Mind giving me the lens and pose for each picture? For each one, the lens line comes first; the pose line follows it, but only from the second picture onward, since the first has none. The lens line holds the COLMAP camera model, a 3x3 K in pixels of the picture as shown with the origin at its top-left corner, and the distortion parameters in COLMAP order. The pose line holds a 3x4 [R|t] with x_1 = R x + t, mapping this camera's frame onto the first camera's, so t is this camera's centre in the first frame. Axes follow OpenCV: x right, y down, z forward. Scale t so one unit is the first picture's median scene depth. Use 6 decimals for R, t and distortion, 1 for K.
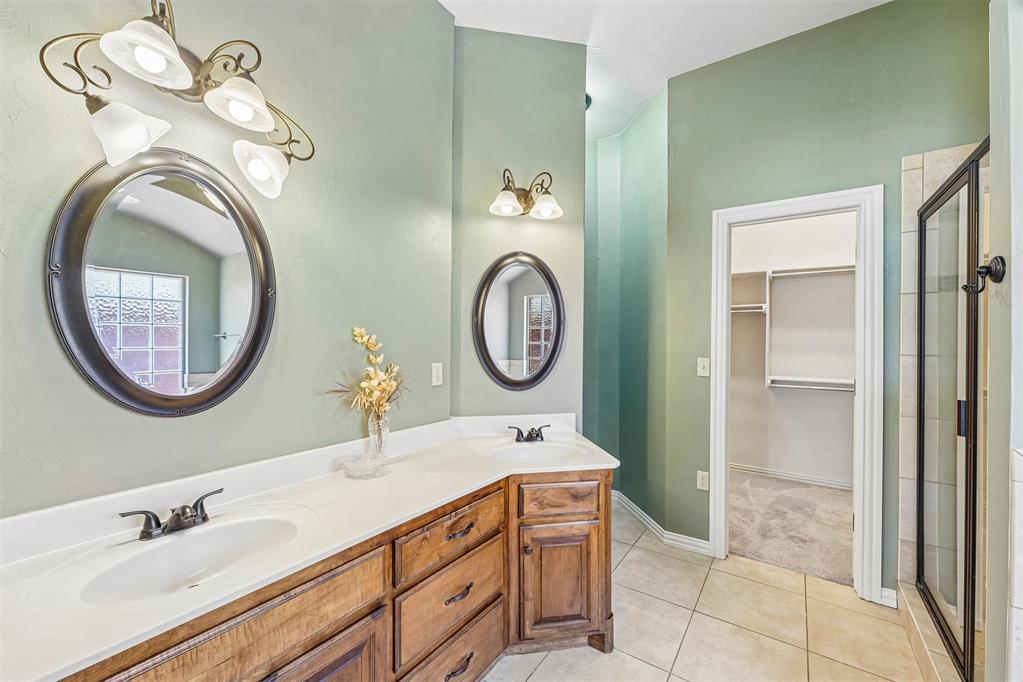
lens RADIAL K [[405.7, 0, 513.0], [0, 405.7, 340.1], [0, 0, 1]] dist [0.001595, 0.000022]
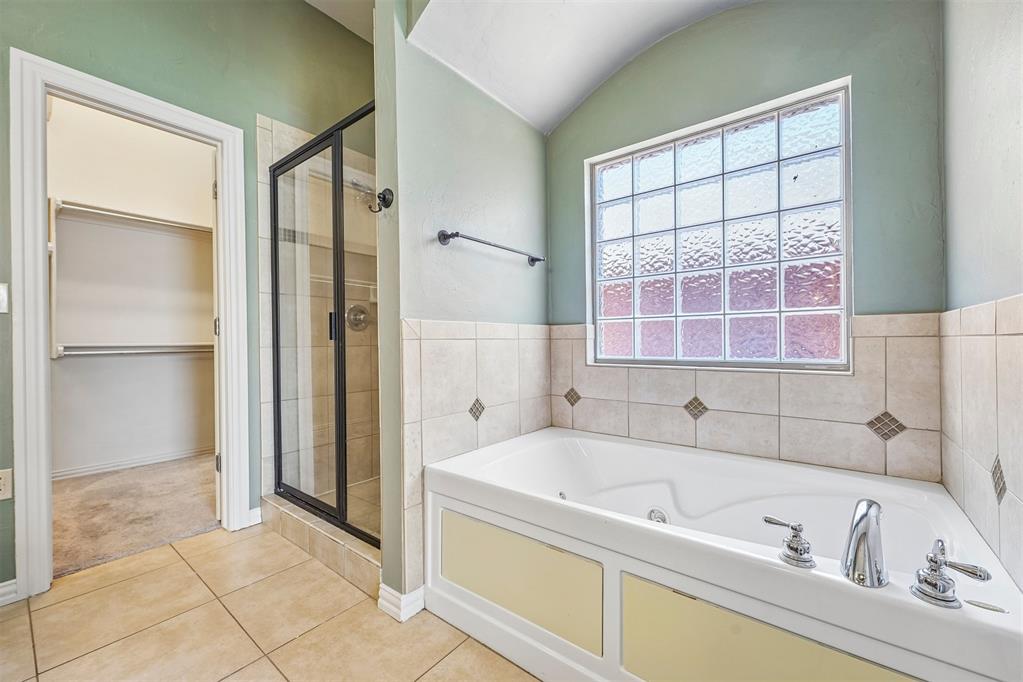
lens RADIAL K [[408.5, 0, 511.5], [0, 408.5, 342.7], [0, 0, 1]] dist [-0.001327, -0.000182]
pose [[0.060011, -0.008309, 0.998163, -0.090862], [0.007456, 0.999941, 0.007876, 0.137979], [-0.998170, 0.006969, 0.060069, 0.205878]]
